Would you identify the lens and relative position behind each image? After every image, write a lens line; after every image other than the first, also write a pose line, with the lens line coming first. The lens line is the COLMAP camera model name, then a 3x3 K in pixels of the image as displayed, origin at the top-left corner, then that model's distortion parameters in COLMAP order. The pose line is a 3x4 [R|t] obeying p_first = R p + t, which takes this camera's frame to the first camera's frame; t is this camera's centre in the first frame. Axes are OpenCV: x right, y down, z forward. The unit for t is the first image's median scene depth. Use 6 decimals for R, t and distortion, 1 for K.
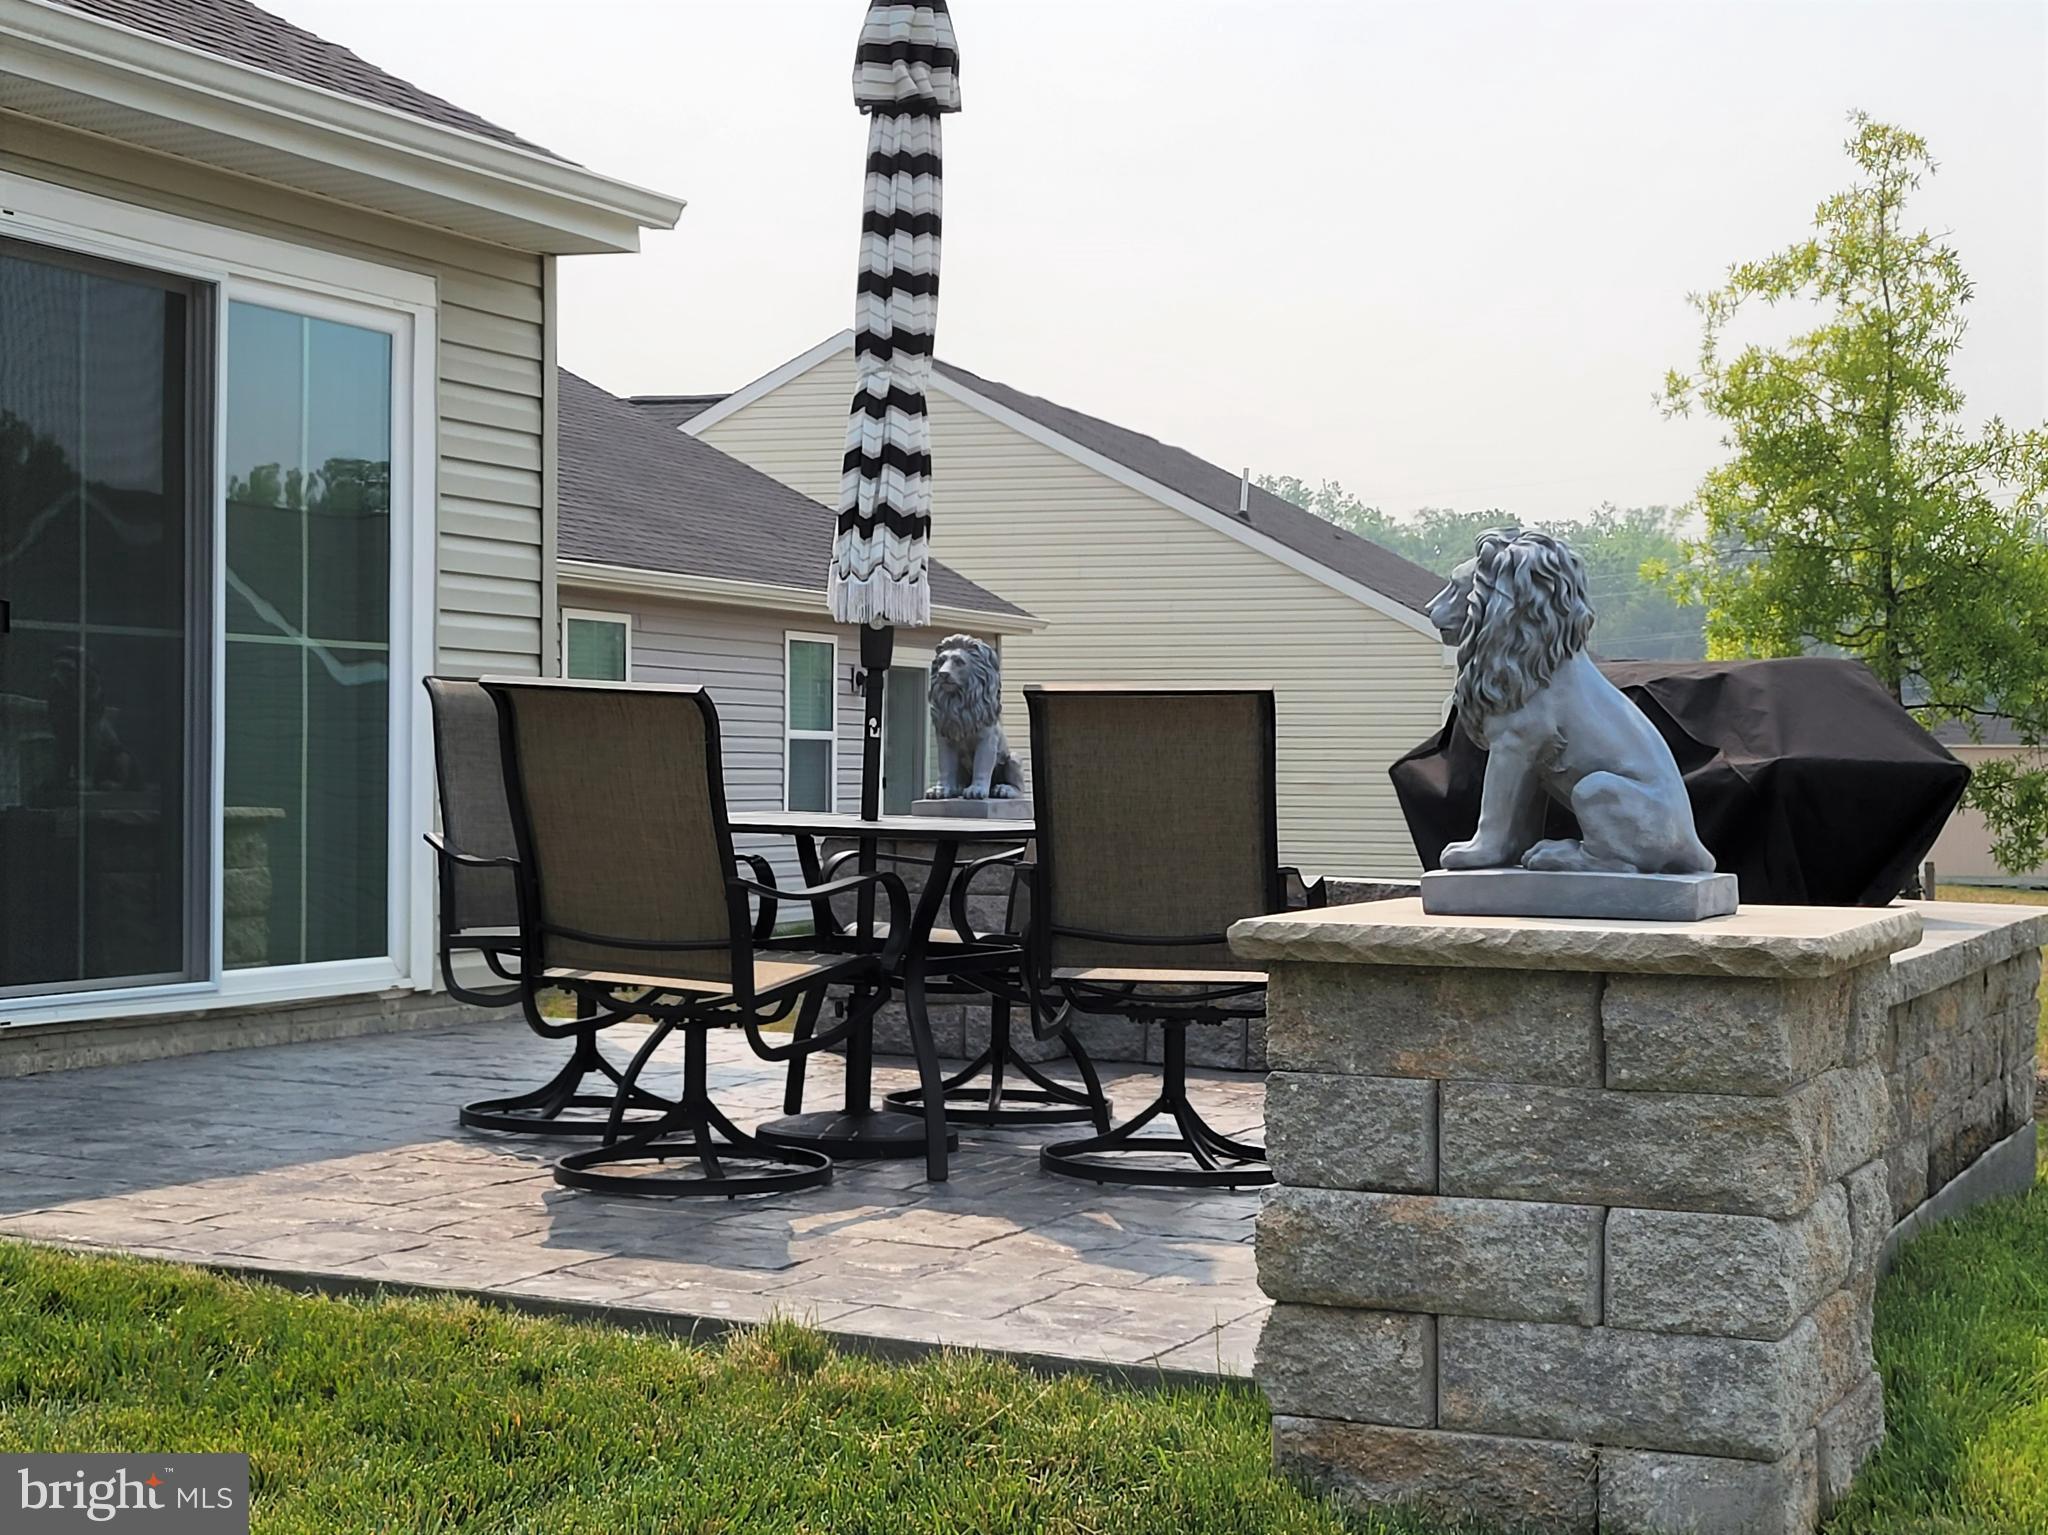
lens RADIAL K [[3208.1, 0, 1006.1], [0, 3208.1, 779.3], [0, 0, 1]] dist [0.052604, 0.000000]
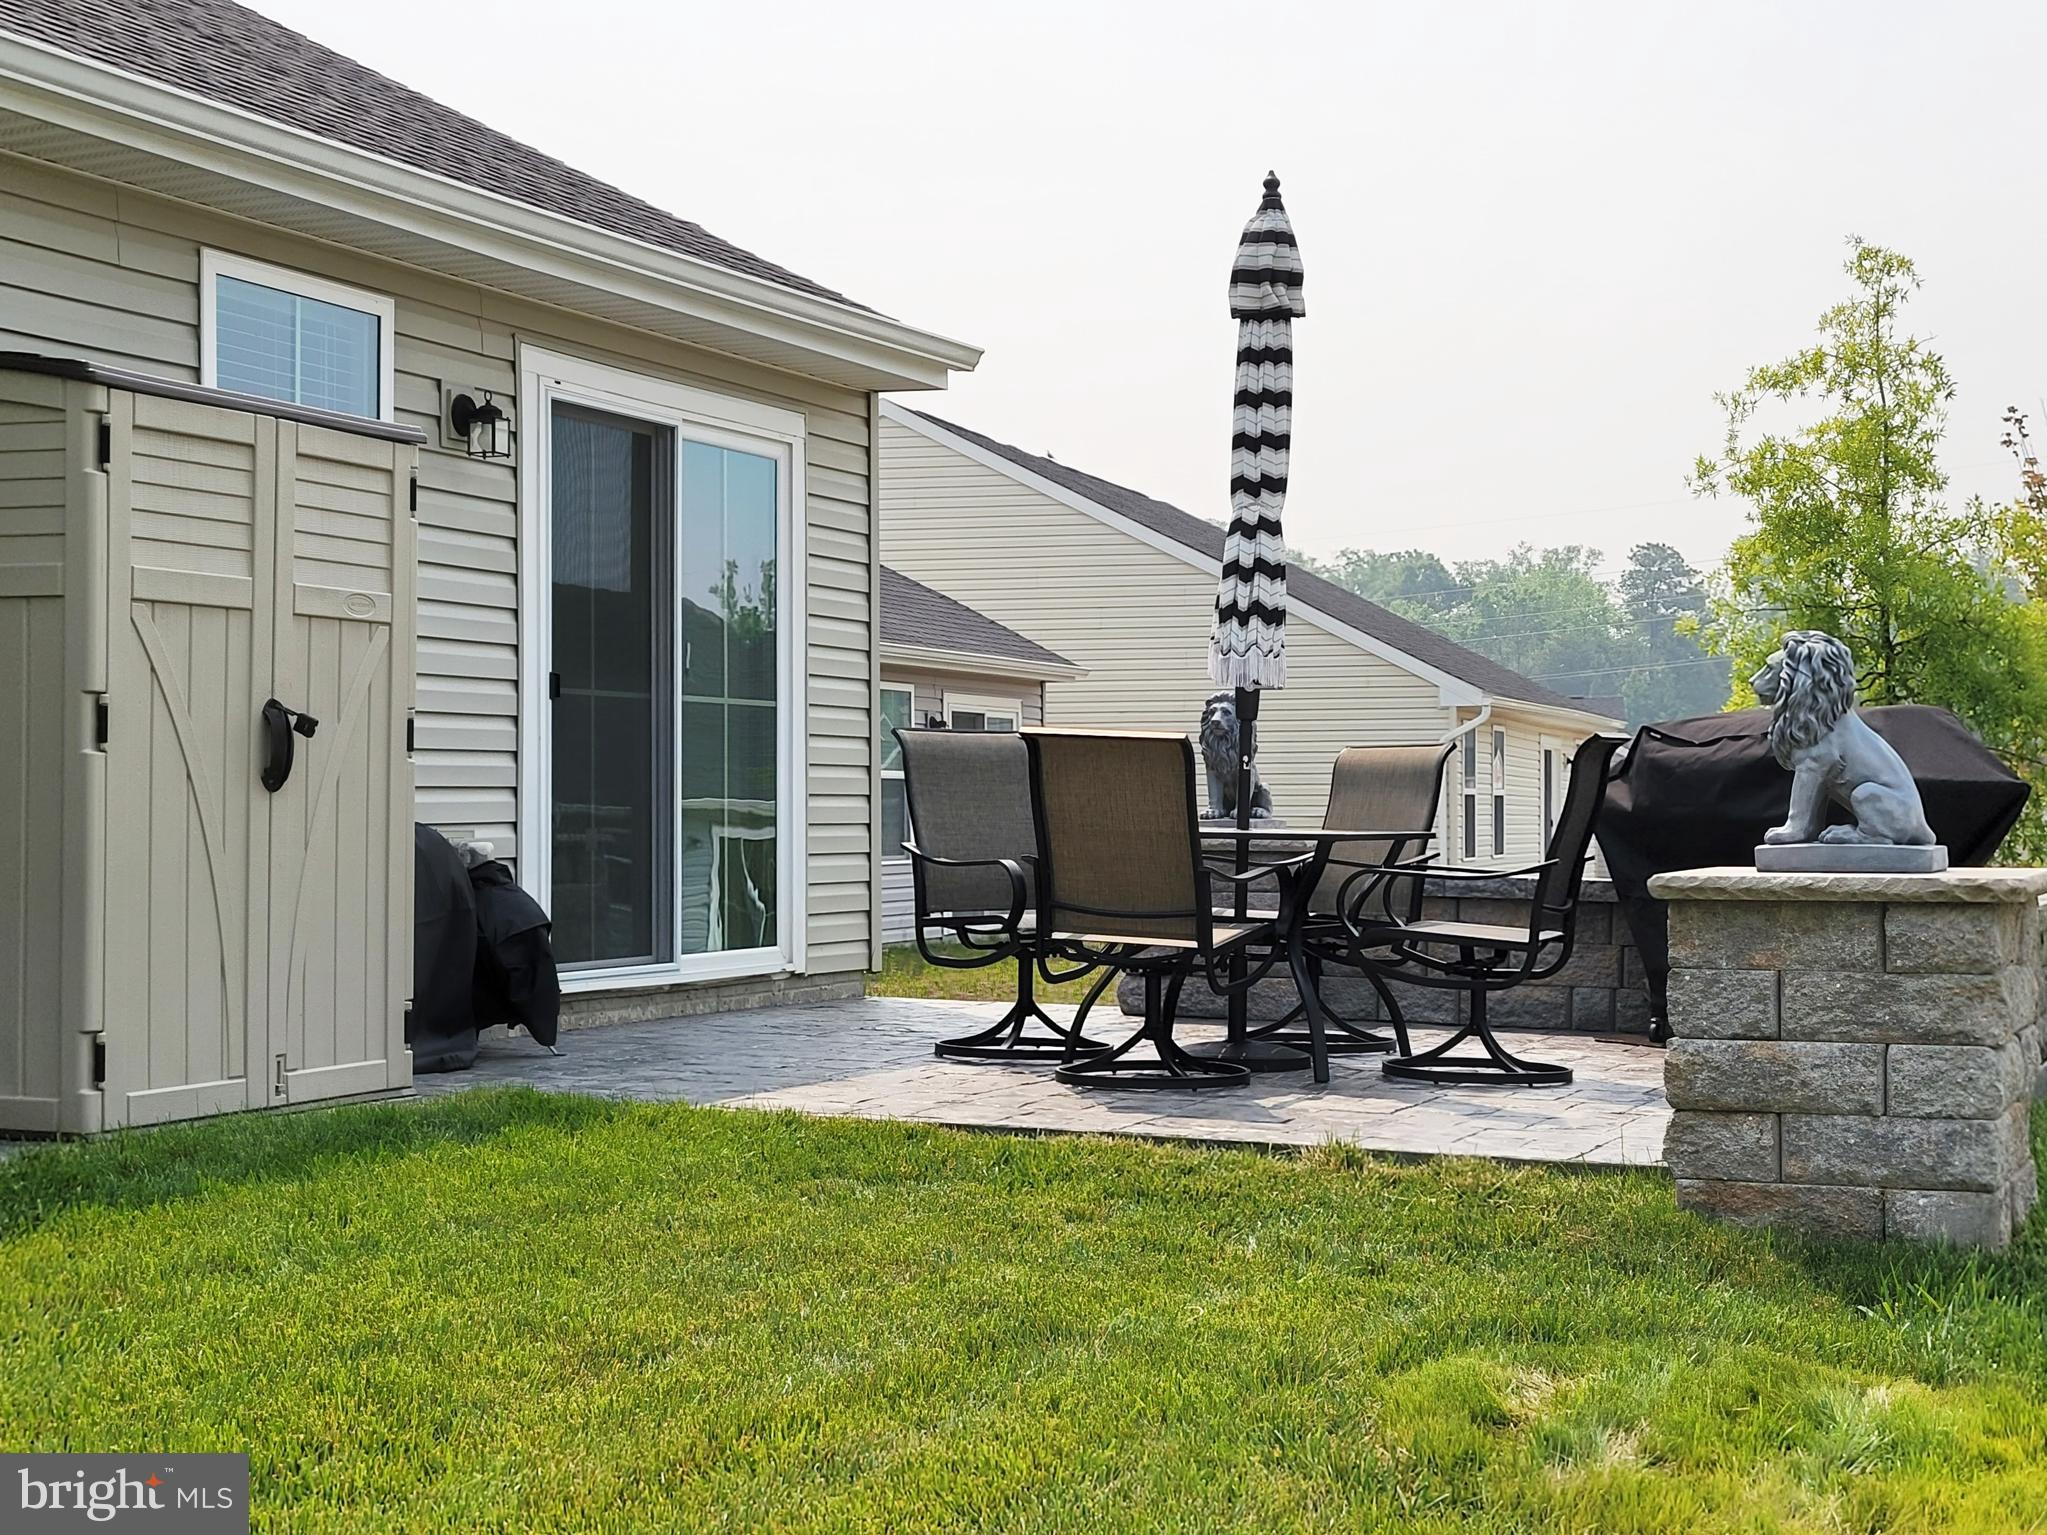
lens RADIAL K [[3206.6, 0, 1039.4], [0, 3206.6, 784.7], [0, 0, 1]] dist [0.052604, 0.000000]
pose [[0.999320, -0.008205, 0.035940, -0.180854], [0.008605, 0.999903, -0.010975, 0.007924], [-0.035847, 0.011277, 0.999294, -0.377669]]
